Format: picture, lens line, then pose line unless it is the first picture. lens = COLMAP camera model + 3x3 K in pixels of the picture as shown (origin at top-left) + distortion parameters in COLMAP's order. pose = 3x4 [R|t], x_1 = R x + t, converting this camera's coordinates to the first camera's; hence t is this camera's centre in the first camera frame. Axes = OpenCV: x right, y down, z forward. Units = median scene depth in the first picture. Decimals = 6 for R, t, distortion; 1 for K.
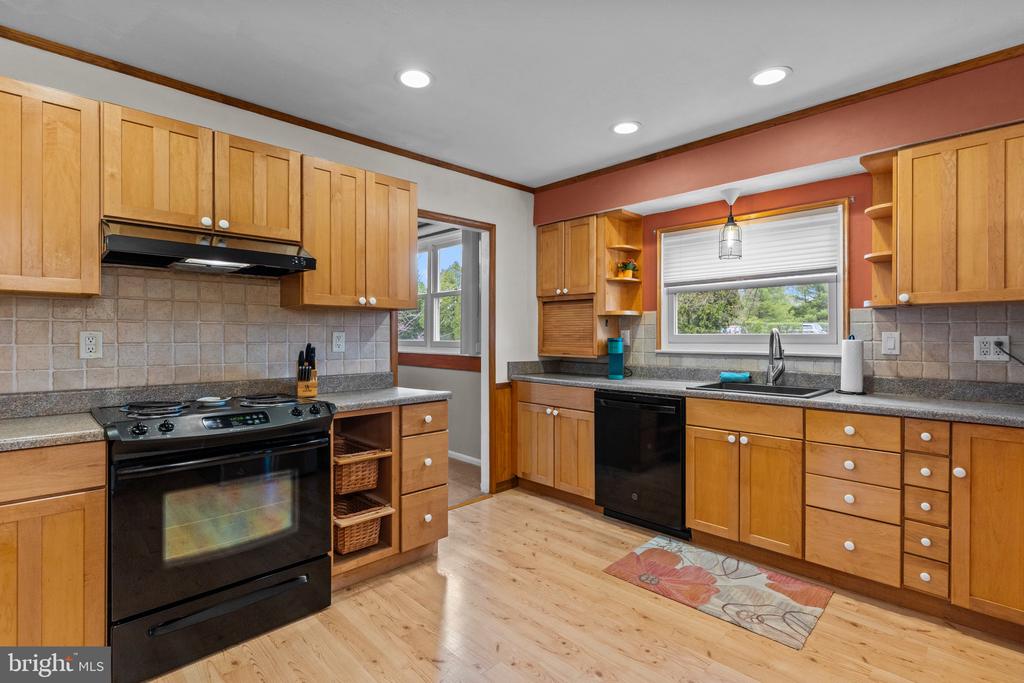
lens RADIAL K [[485.0, 0, 517.9], [0, 485.0, 338.7], [0, 0, 1]] dist [0.003549, -0.000326]
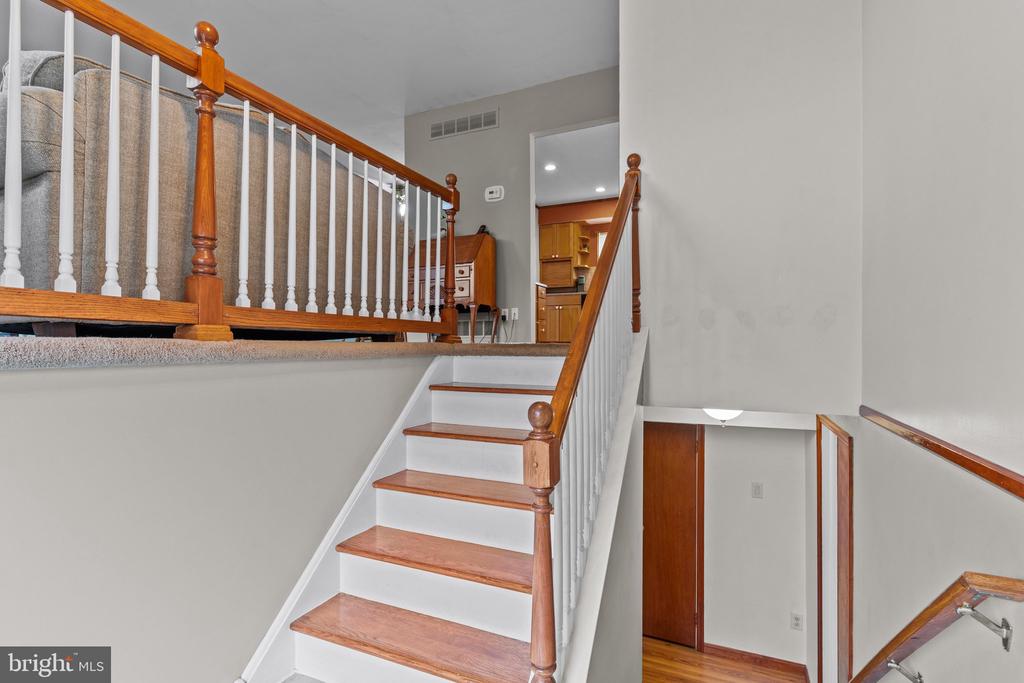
lens RADIAL K [[485.0, 0, 512.0], [0, 485.0, 343.7], [0, 0, 1]] dist [0.003549, -0.000326]
pose [[0.933484, 0.000507, 0.358619, -1.178469], [0.007719, 0.999739, -0.021507, 0.459043], [-0.358536, 0.022845, 0.933236, -1.281435]]
